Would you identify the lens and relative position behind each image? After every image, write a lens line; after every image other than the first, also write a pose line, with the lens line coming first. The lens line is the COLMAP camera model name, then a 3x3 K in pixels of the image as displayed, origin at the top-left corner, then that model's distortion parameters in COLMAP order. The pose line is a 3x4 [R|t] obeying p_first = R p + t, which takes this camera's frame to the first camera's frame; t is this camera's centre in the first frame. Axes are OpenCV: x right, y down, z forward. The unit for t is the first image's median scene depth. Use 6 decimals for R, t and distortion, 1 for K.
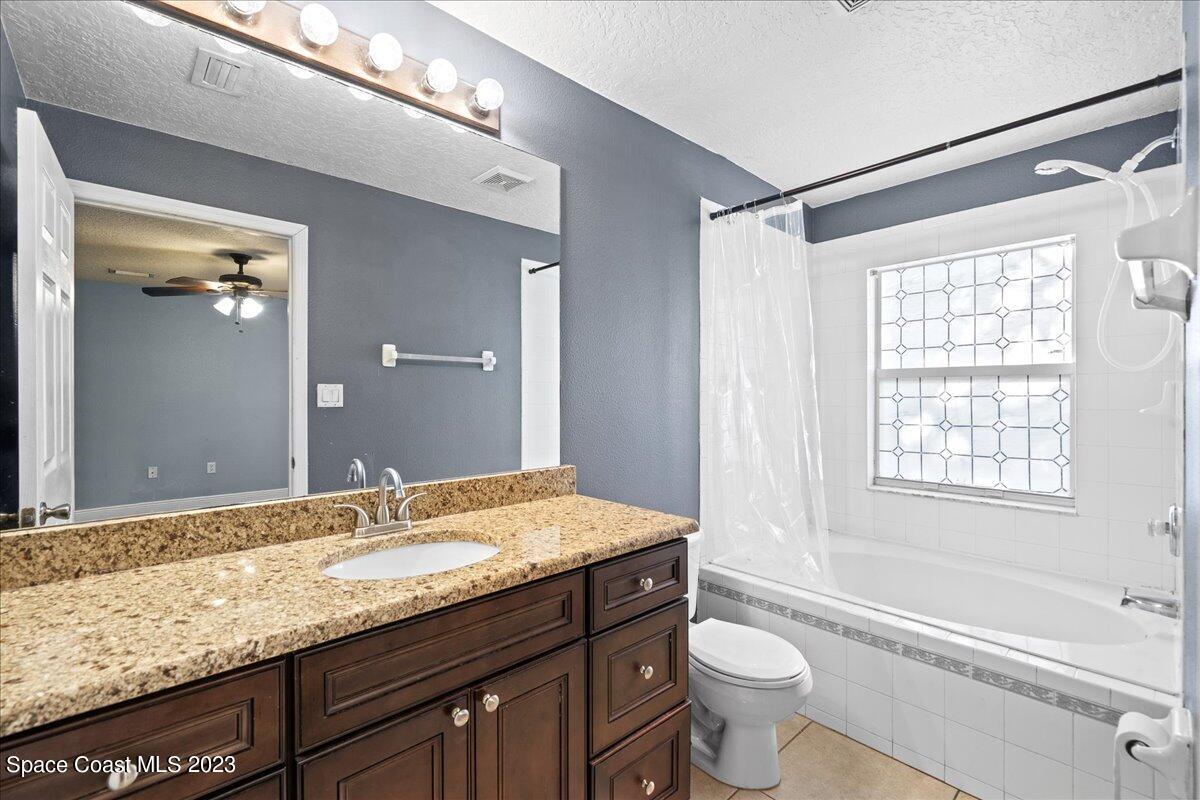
lens RADIAL K [[522.2, 0, 600.2], [0, 522.2, 400.6], [0, 0, 1]] dist [-0.000896, -0.000054]
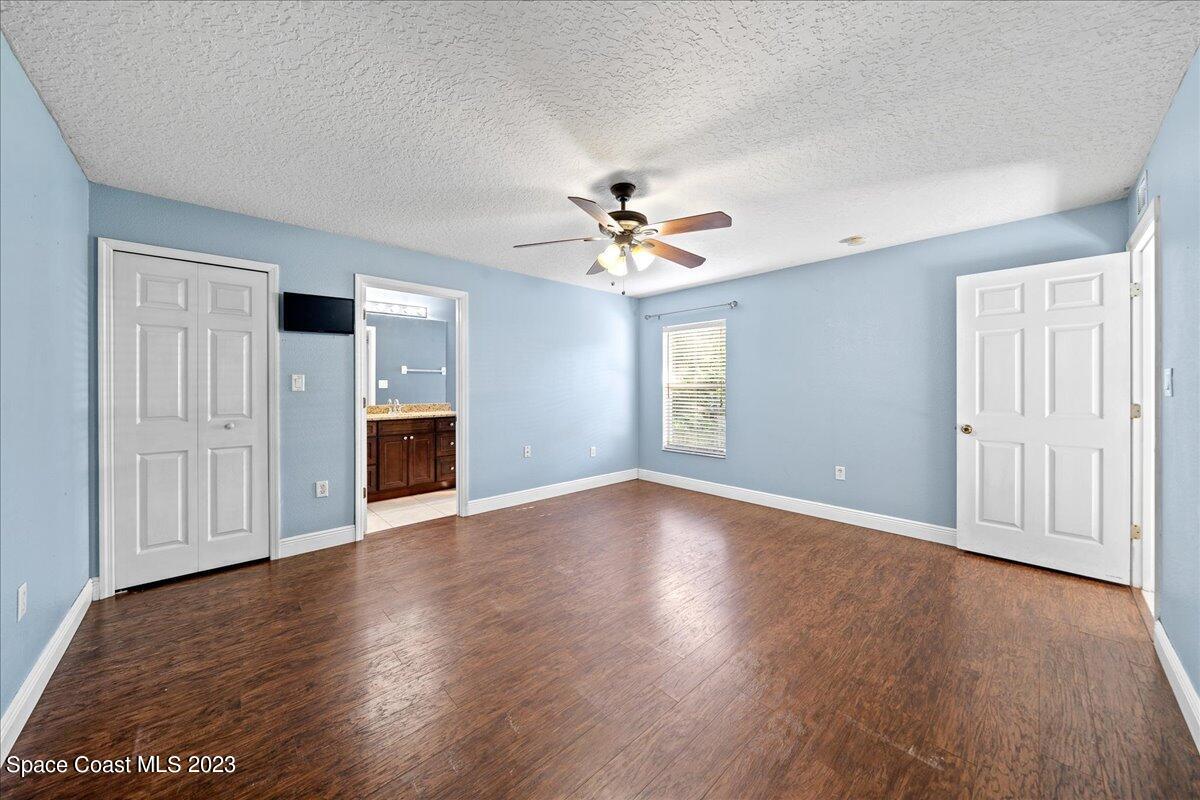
lens RADIAL K [[420.9, 0, 600.1], [0, 420.9, 390.8], [0, 0, 1]] dist [-0.003320, -0.000033]
pose [[0.999984, 0.005588, 0.000566, 0.664710], [-0.005588, 0.999984, -0.000101, 0.021443], [-0.000566, 0.000097, 1.000000, -1.295296]]
